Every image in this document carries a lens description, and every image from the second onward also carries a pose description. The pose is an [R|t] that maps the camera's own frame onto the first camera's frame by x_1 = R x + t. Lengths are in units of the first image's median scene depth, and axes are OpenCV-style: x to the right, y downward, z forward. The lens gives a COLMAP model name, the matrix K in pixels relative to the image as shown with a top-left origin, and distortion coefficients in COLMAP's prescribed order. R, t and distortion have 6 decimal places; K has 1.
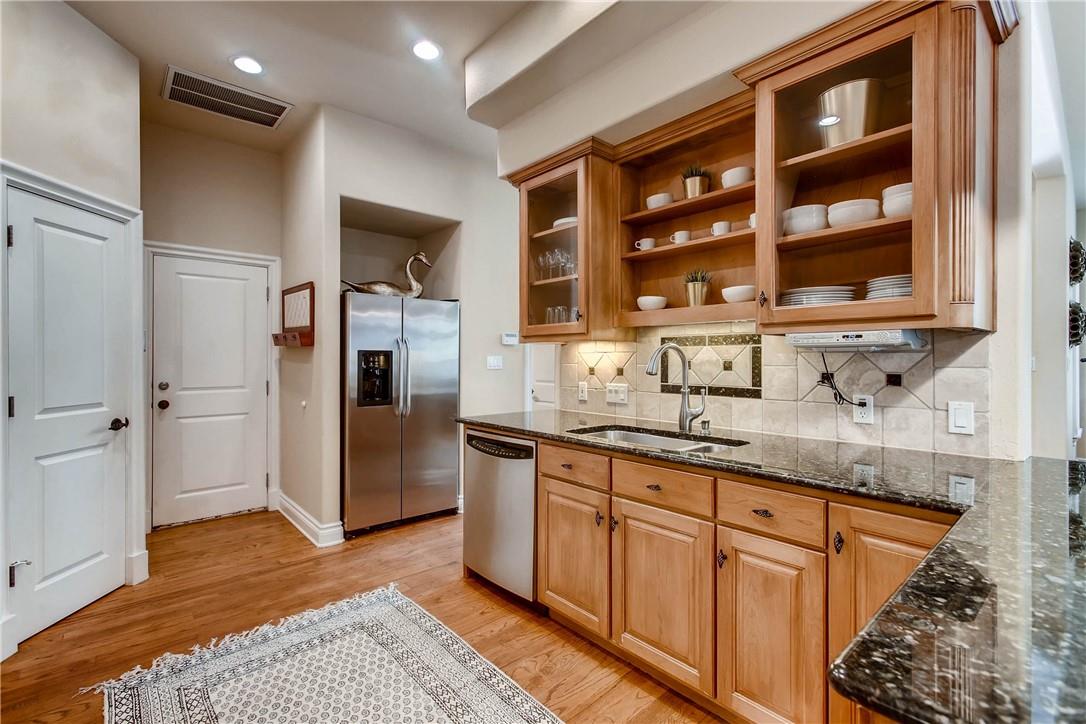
lens RADIAL K [[488.6, 0, 538.2], [0, 488.6, 359.9], [0, 0, 1]] dist [0.001753, 0.000099]
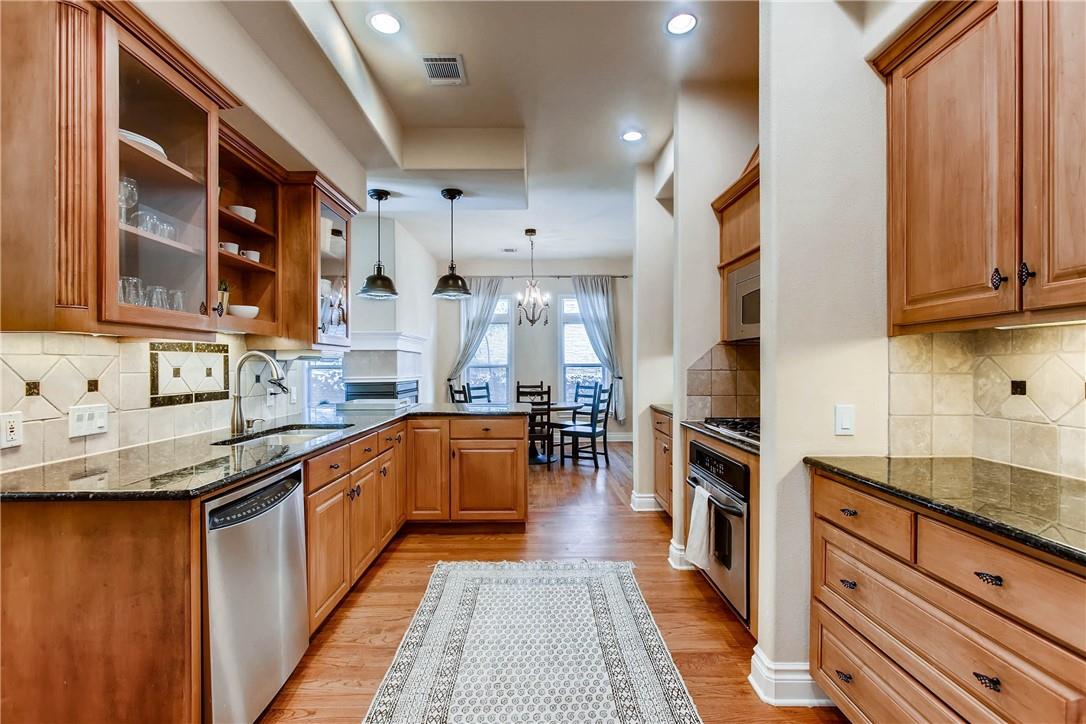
lens RADIAL K [[488.6, 0, 538.2], [0, 488.6, 359.9], [0, 0, 1]] dist [0.001753, 0.000099]
pose [[-0.762735, 0.011242, 0.646614, -0.757042], [0.005292, 0.999924, -0.011141, 0.000642], [-0.646690, -0.005076, -0.762736, 1.195066]]
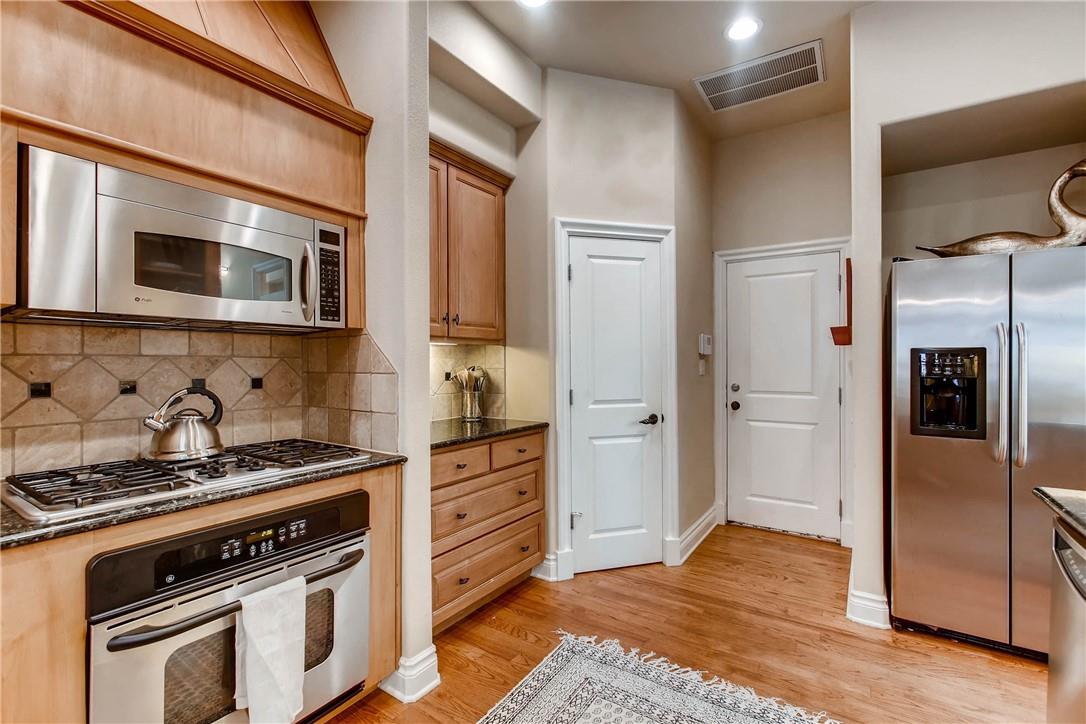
lens RADIAL K [[488.6, 0, 538.2], [0, 488.6, 359.9], [0, 0, 1]] dist [0.001753, 0.000099]
pose [[0.257046, -0.004547, -0.966388, 0.172259], [0.000849, 0.999990, -0.004479, -0.001879], [0.966399, 0.000331, 0.257048, 0.434811]]
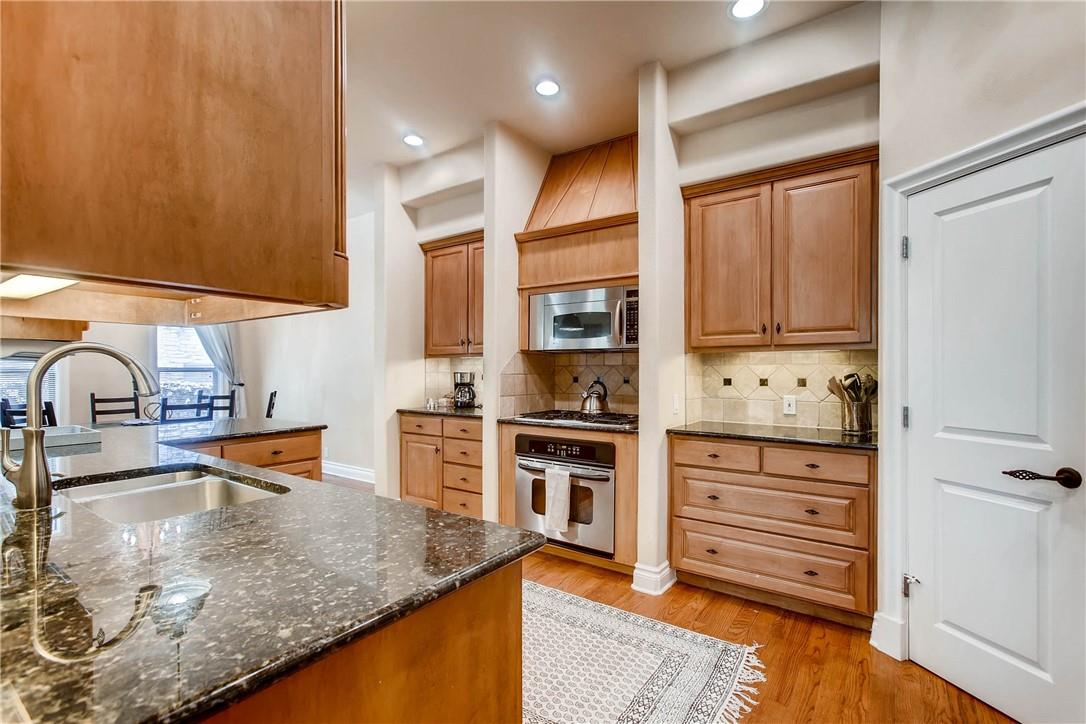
lens RADIAL K [[499.7, 0, 537.2], [0, 499.7, 365.7], [0, 0, 1]] dist [0.001479, 0.000748]
pose [[-0.972749, 0.003214, -0.231840, -0.080907], [0.003627, 0.999993, -0.001356, -0.008196], [0.231834, -0.002160, -0.972753, 1.423903]]
